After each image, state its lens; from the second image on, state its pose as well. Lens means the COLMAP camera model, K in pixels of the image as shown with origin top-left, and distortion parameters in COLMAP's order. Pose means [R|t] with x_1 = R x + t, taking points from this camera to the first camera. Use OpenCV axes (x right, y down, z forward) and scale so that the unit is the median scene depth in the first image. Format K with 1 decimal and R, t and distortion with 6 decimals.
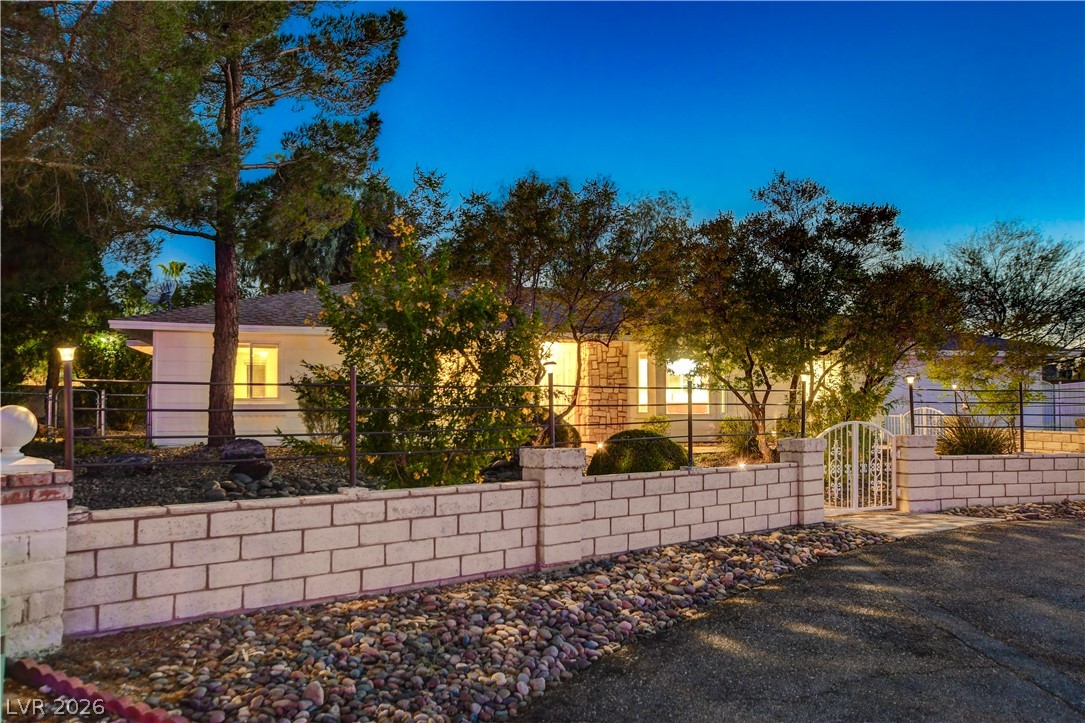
lens RADIAL K [[825.1, 0, 545.2], [0, 825.1, 362.6], [0, 0, 1]] dist [-0.008767, 0.049281]
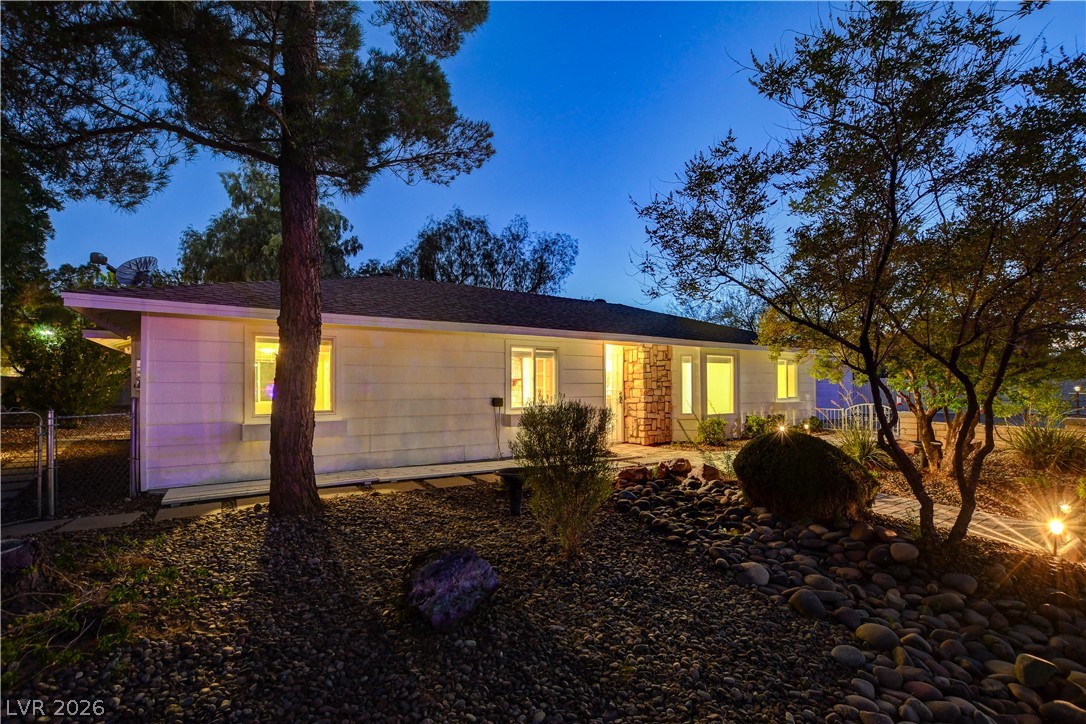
lens RADIAL K [[475.6, 0, 544.0], [0, 475.6, 364.8], [0, 0, 1]] dist [-0.031813, 0.000164]
pose [[0.942301, 0.010099, 0.334614, -0.259779], [-0.015651, 0.999781, 0.013899, -0.007723], [-0.334400, -0.018334, 0.942253, 0.478962]]
